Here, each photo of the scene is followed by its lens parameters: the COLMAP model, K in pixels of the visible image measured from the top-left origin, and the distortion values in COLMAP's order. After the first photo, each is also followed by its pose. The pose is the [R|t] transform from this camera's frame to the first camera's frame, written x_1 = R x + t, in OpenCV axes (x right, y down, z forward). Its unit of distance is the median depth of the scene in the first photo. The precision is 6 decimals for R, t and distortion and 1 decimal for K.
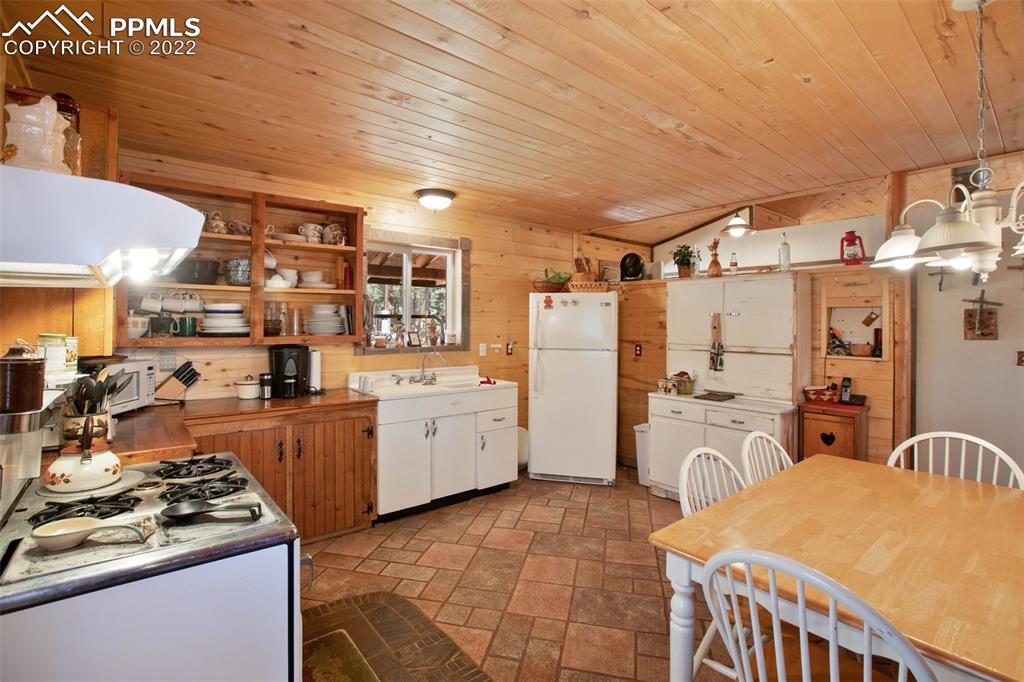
lens RADIAL K [[470.6, 0, 512.0], [0, 470.6, 341.0], [0, 0, 1]] dist [-0.035841, 0.000203]
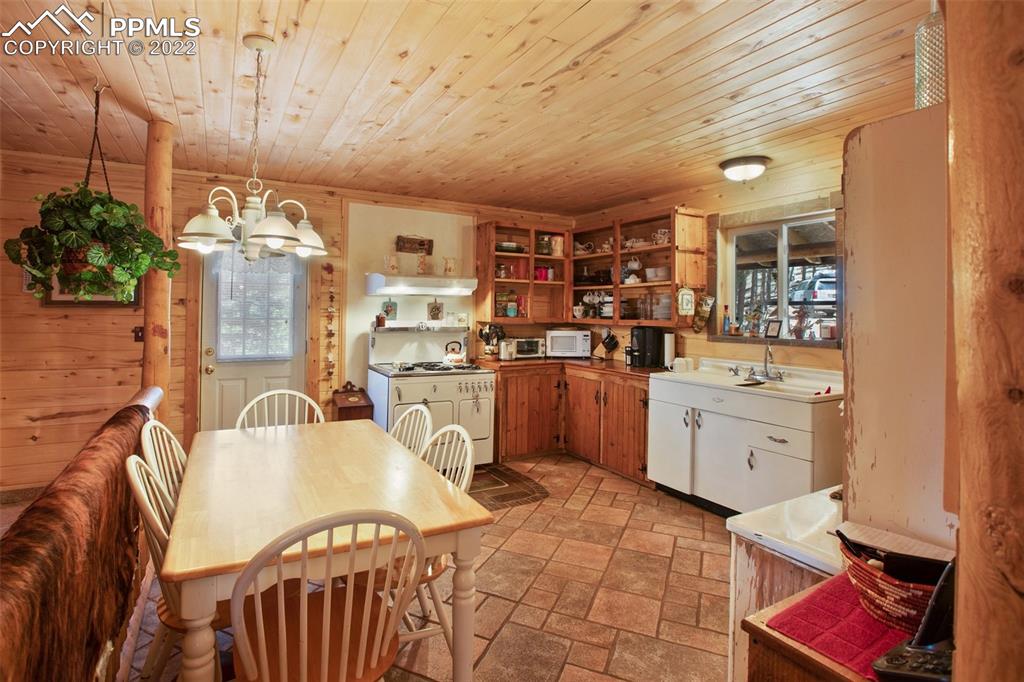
lens RADIAL K [[511.5, 0, 487.8], [0, 511.5, 313.6], [0, 0, 1]] dist [-0.003522, -0.000121]
pose [[-0.188909, 0.004025, -0.981986, 1.055178], [-0.041182, 0.999079, 0.012018, -0.029517], [0.981131, 0.042711, -0.188570, 0.866223]]
